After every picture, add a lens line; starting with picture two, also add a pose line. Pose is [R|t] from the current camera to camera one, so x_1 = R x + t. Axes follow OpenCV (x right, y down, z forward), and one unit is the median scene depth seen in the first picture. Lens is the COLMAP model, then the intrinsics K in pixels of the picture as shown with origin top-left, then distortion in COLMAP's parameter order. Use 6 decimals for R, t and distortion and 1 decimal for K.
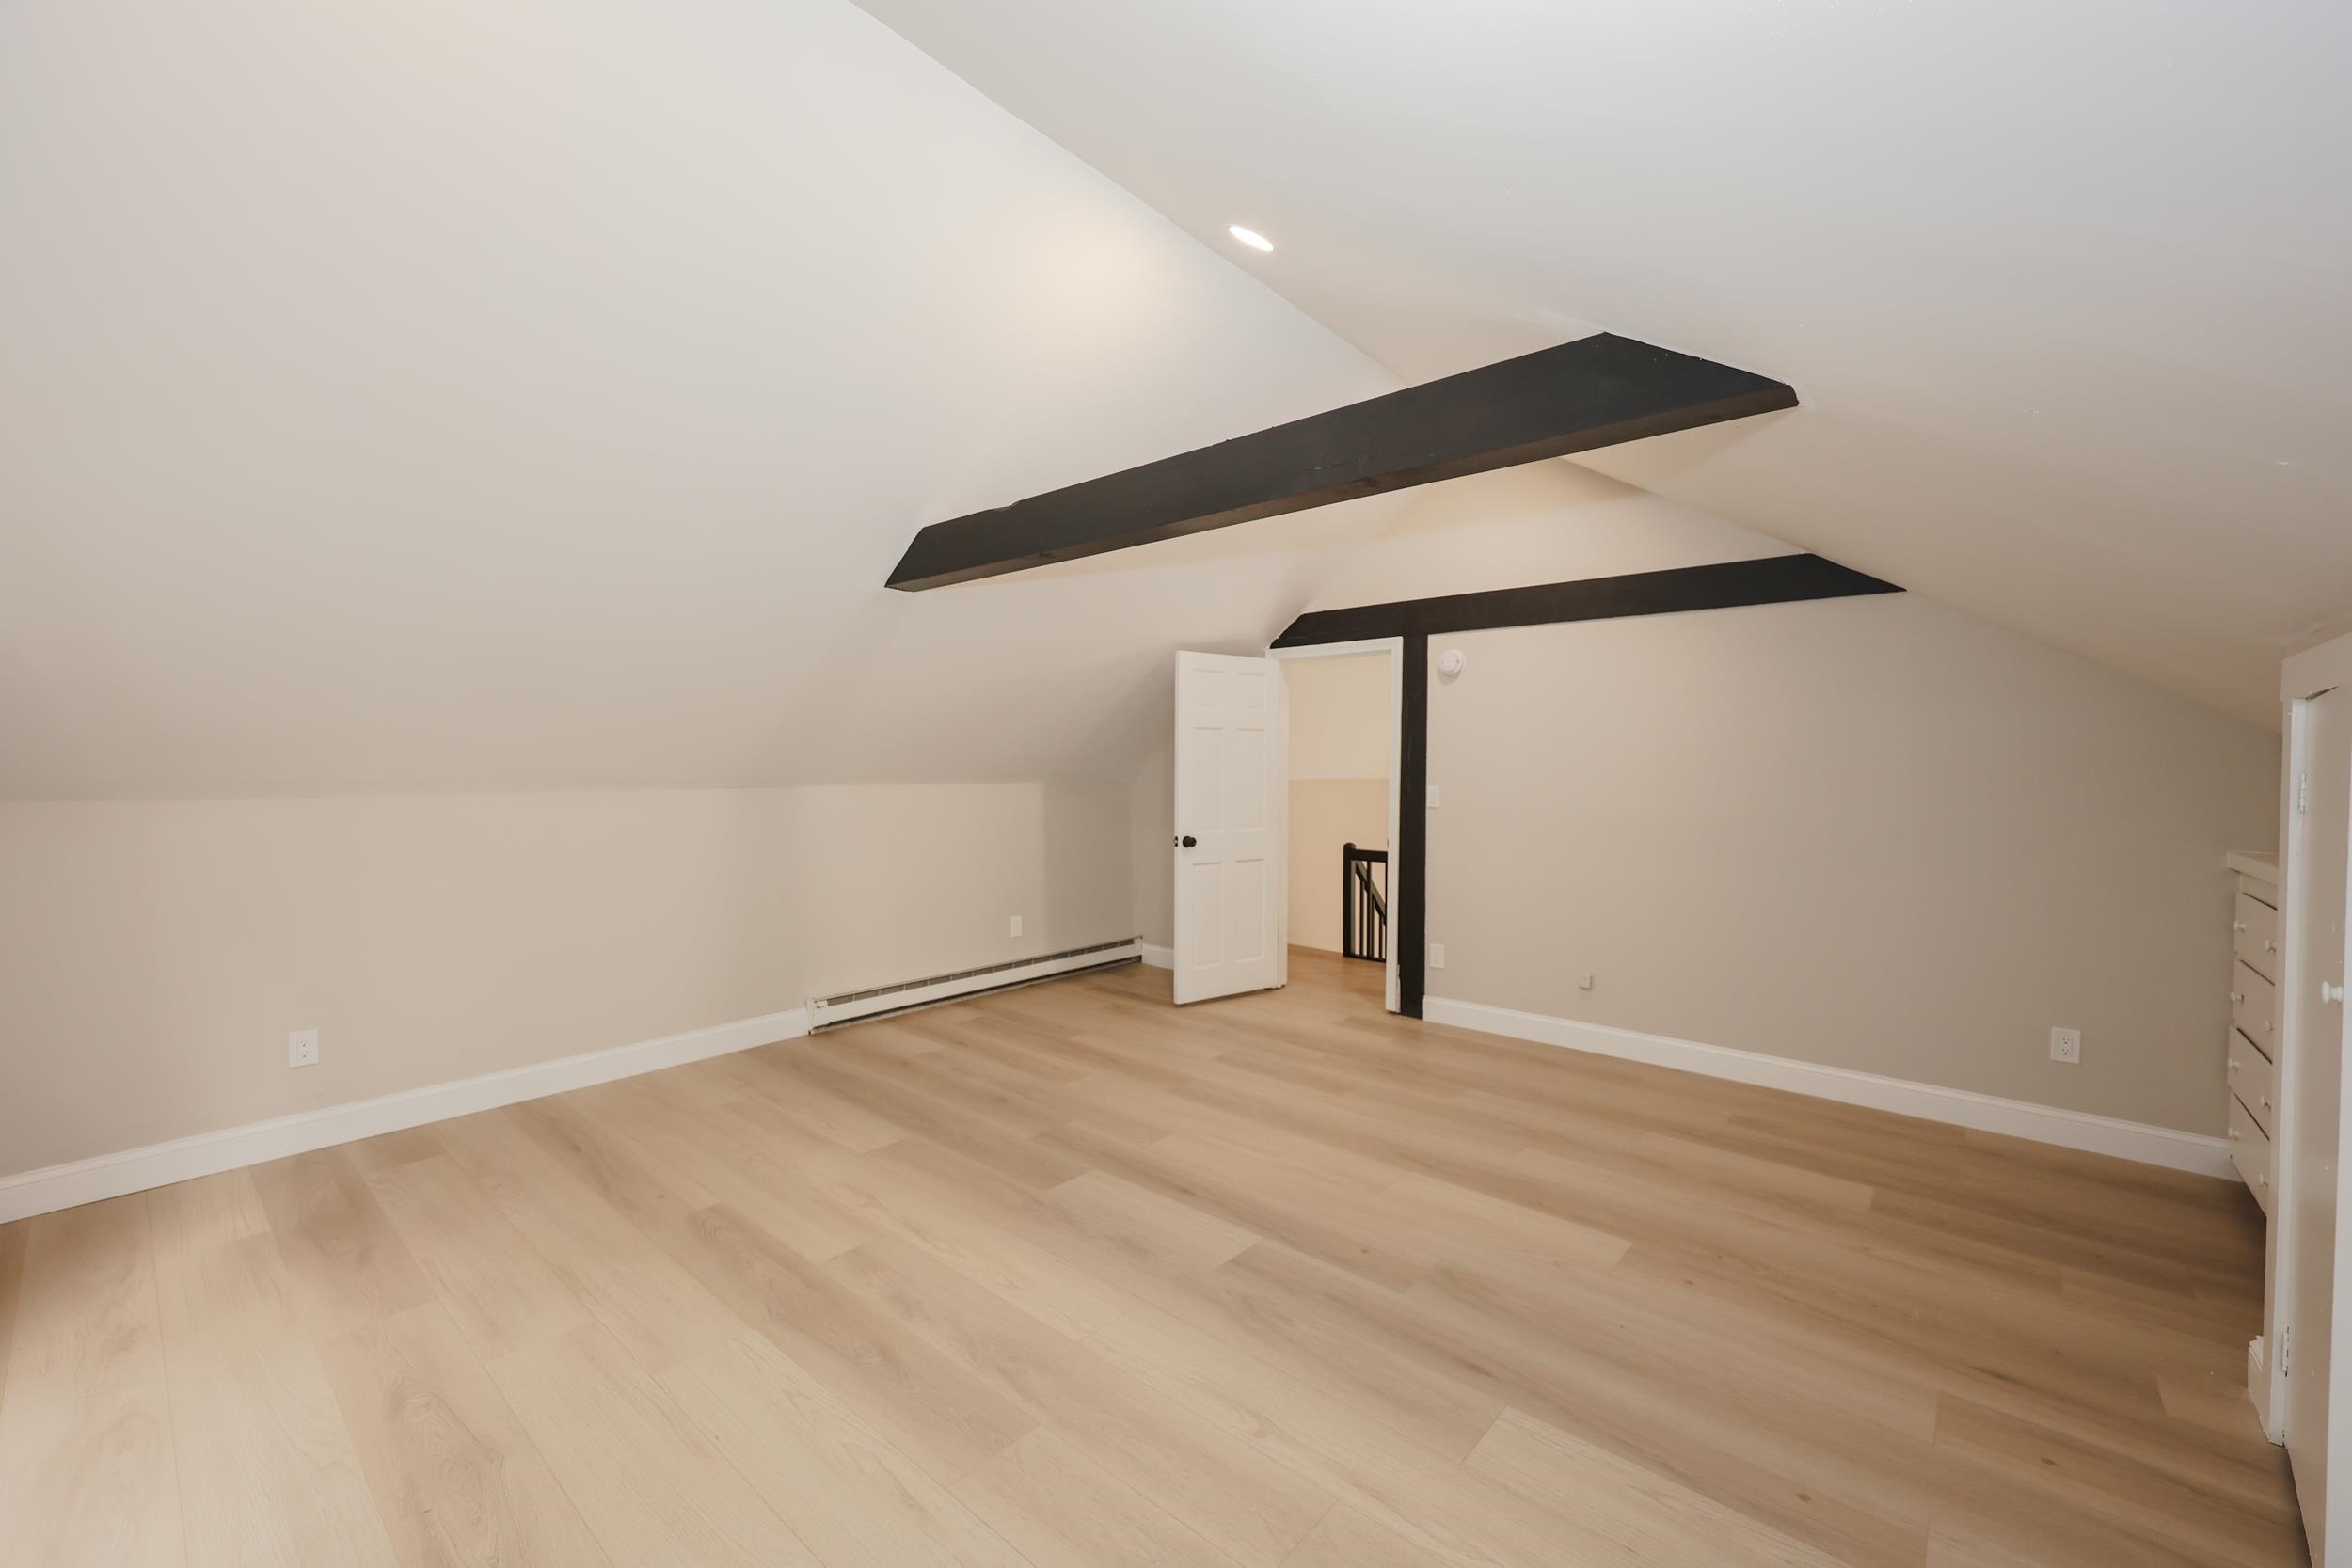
lens RADIAL K [[961.6, 0, 1176.0], [0, 961.6, 784.0], [0, 0, 1]] dist [0.008253, -0.000208]
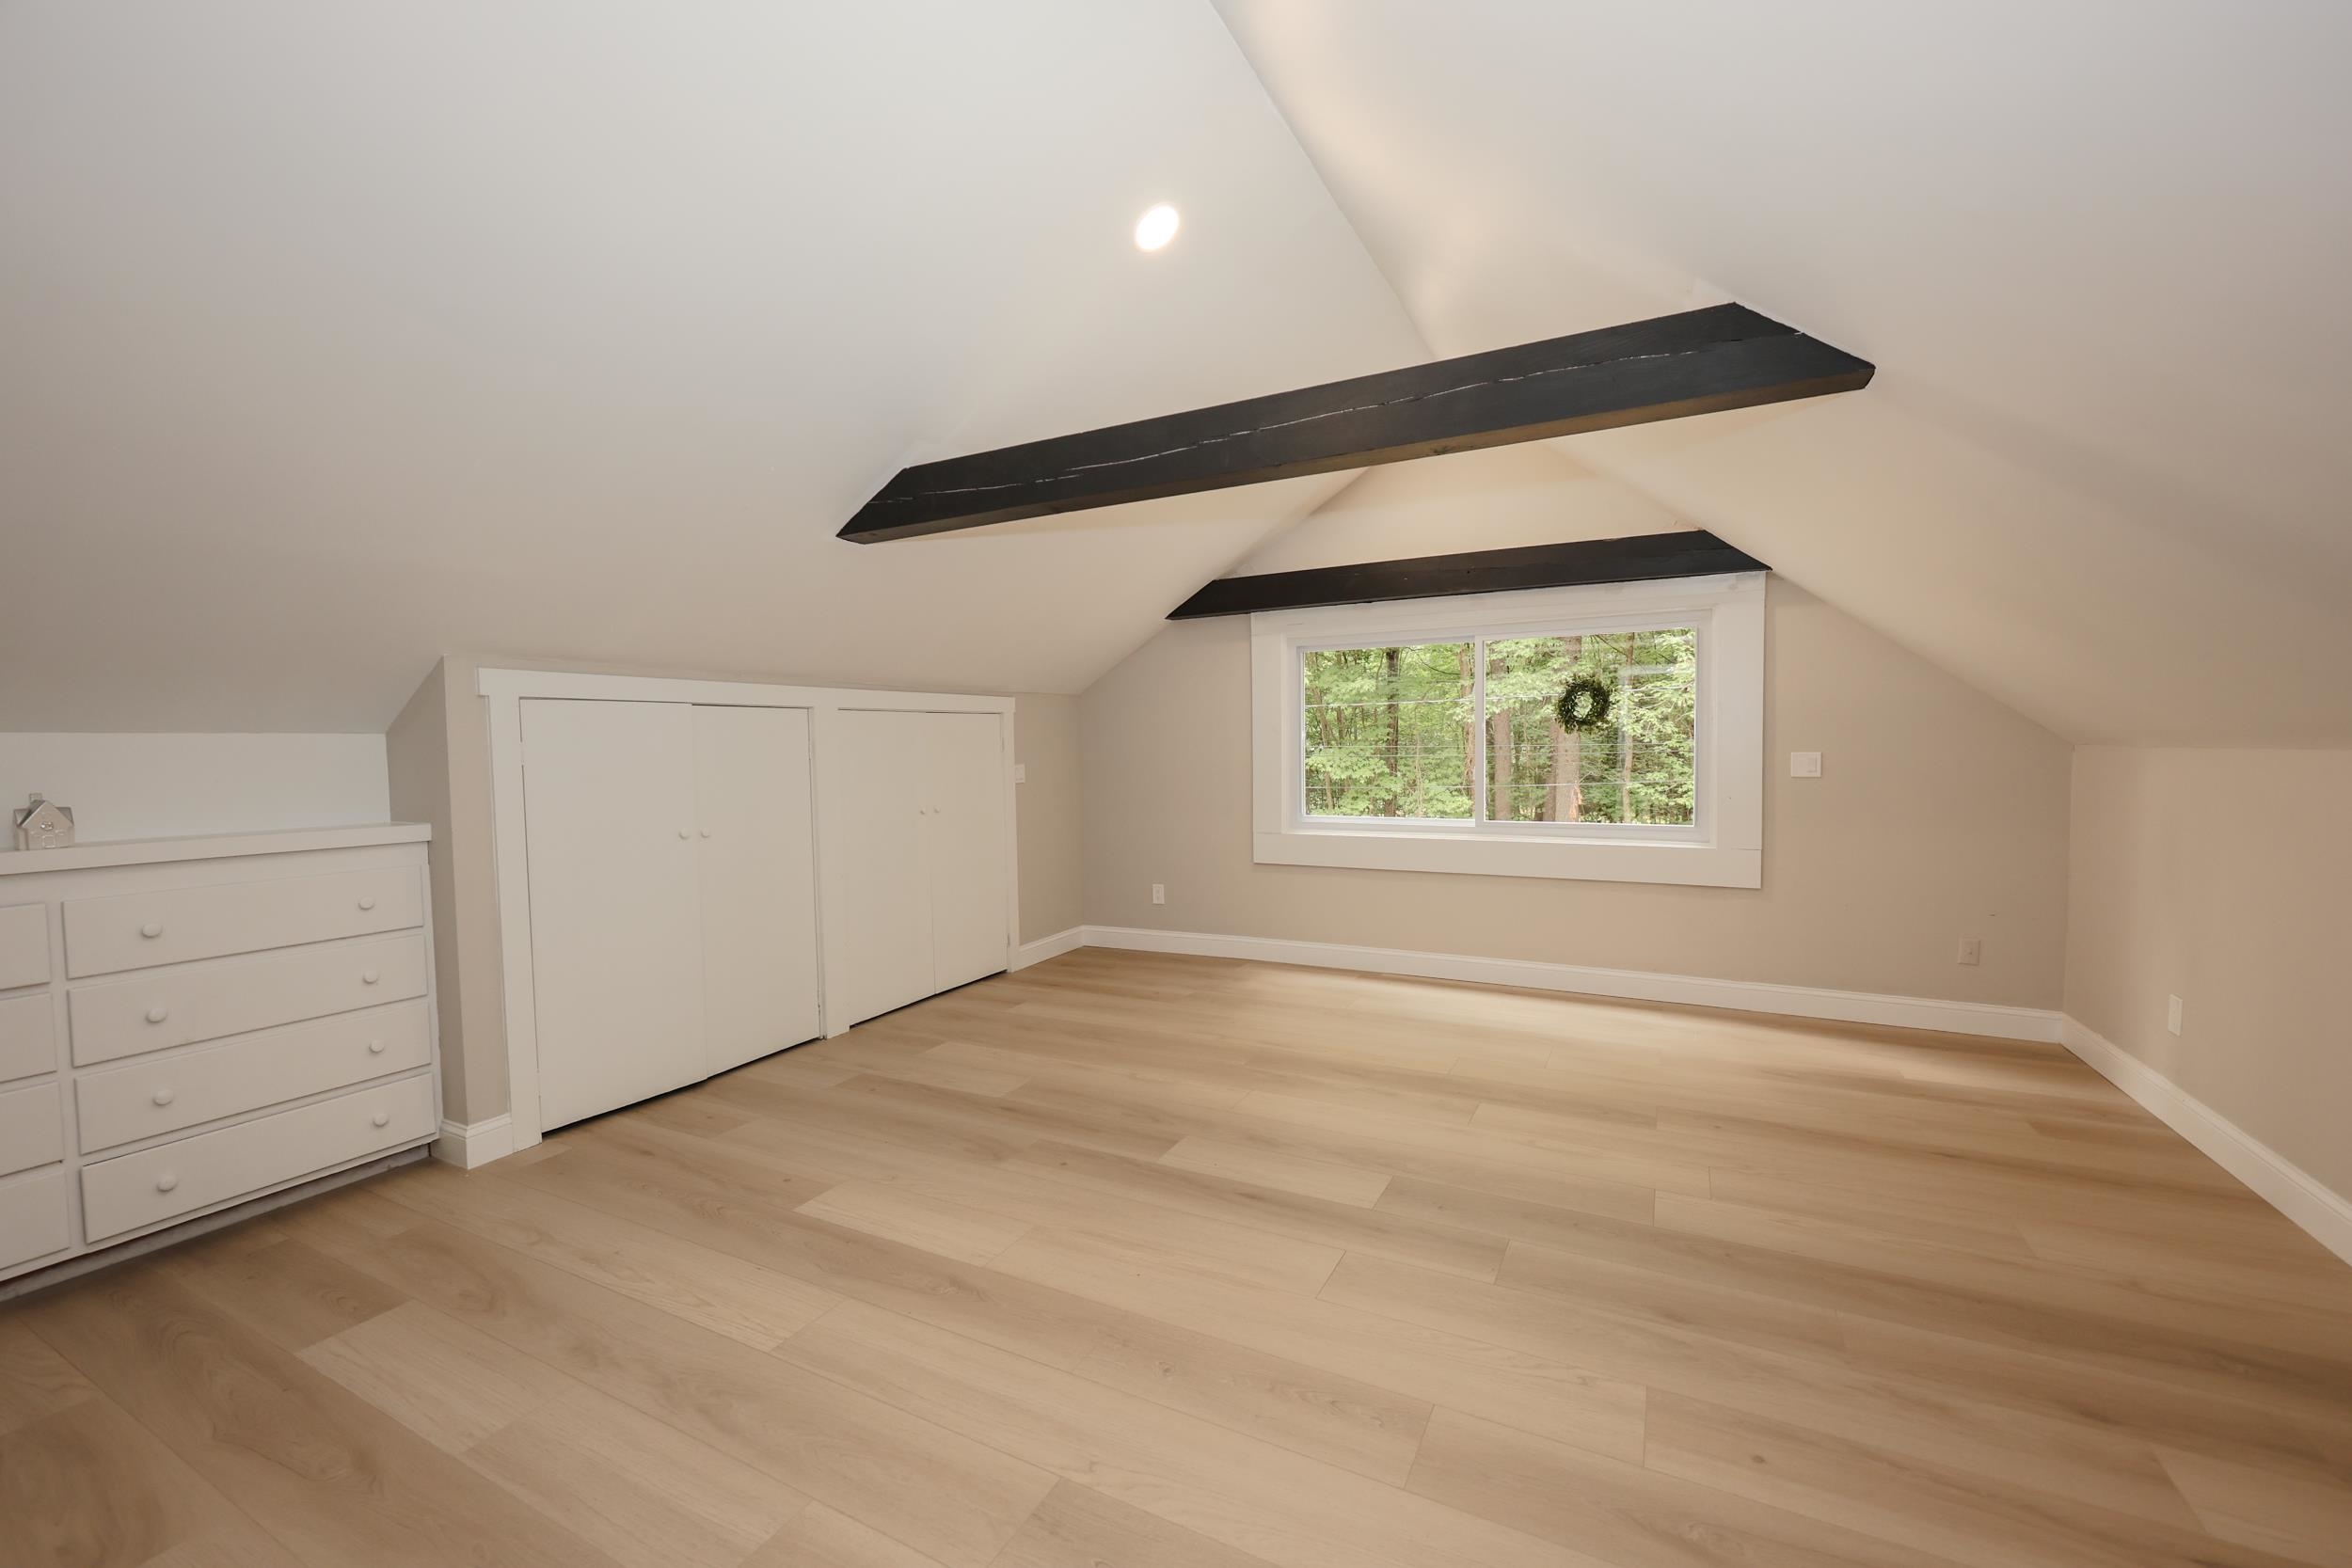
lens RADIAL K [[961.6, 0, 1176.0], [0, 961.6, 784.0], [0, 0, 1]] dist [0.008253, -0.000208]
pose [[-0.975485, 0.020665, -0.219093, 0.291099], [0.011271, 0.998966, 0.044041, -0.004917], [0.219777, 0.040491, -0.974710, 2.006486]]
